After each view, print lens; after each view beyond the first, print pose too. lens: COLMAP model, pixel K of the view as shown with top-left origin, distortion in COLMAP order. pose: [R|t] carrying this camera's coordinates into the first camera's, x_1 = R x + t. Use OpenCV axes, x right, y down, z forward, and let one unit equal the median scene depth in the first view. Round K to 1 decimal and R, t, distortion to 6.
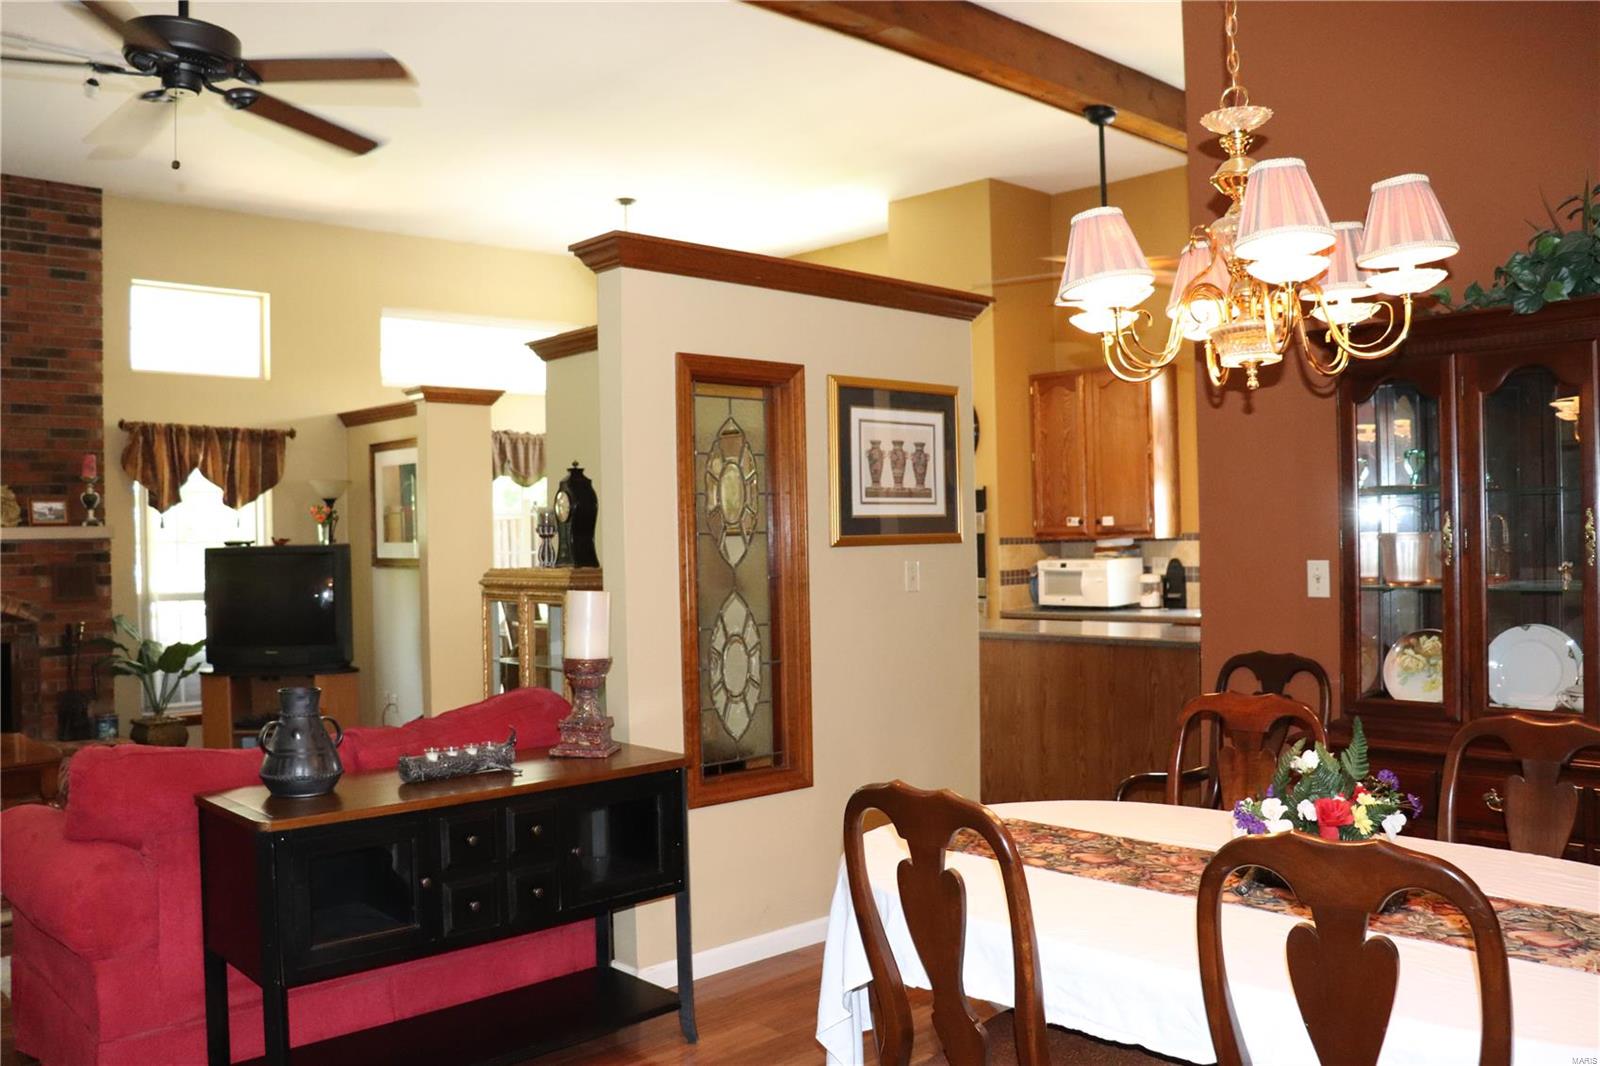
lens RADIAL K [[1348.8, 0, 805.0], [0, 1348.8, 539.9], [0, 0, 1]] dist [-0.133424, 0.109774]
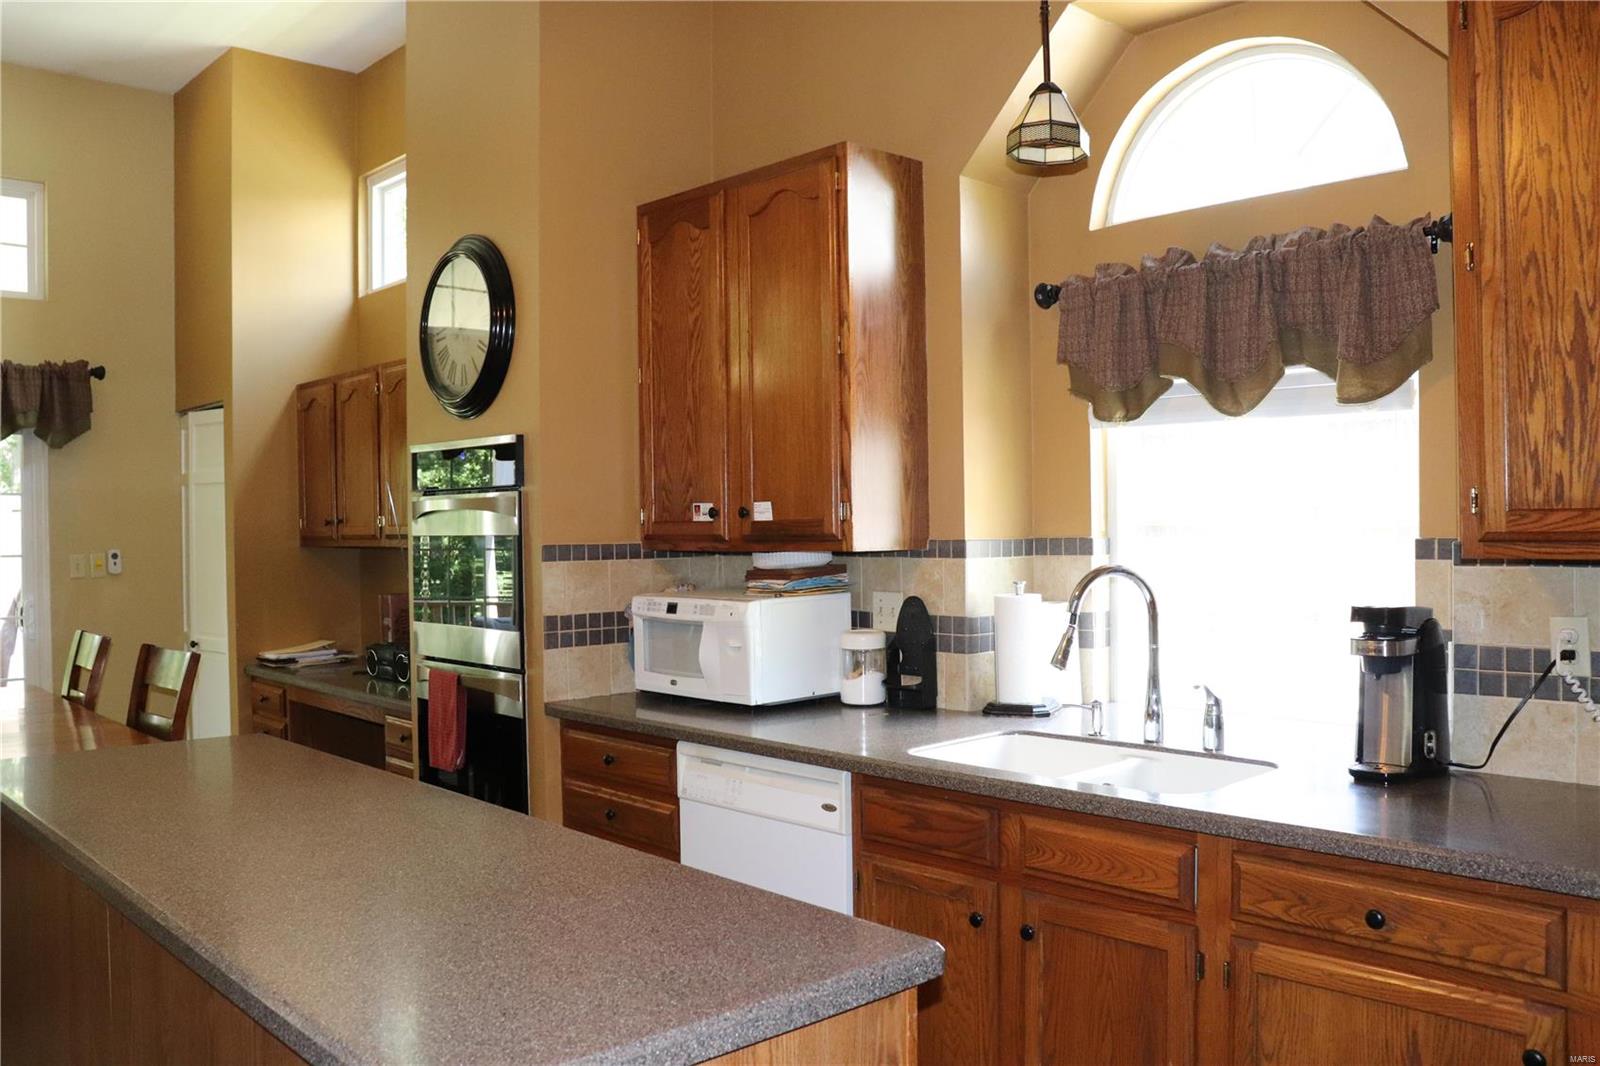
lens RADIAL K [[1348.8, 0, 795.0], [0, 1348.8, 527.9], [0, 0, 1]] dist [-0.133424, 0.109774]
pose [[0.999743, 0.013167, -0.018462, 0.243591], [-0.013230, 0.999907, -0.003298, -0.007196], [0.018417, 0.003541, 0.999824, 0.545916]]
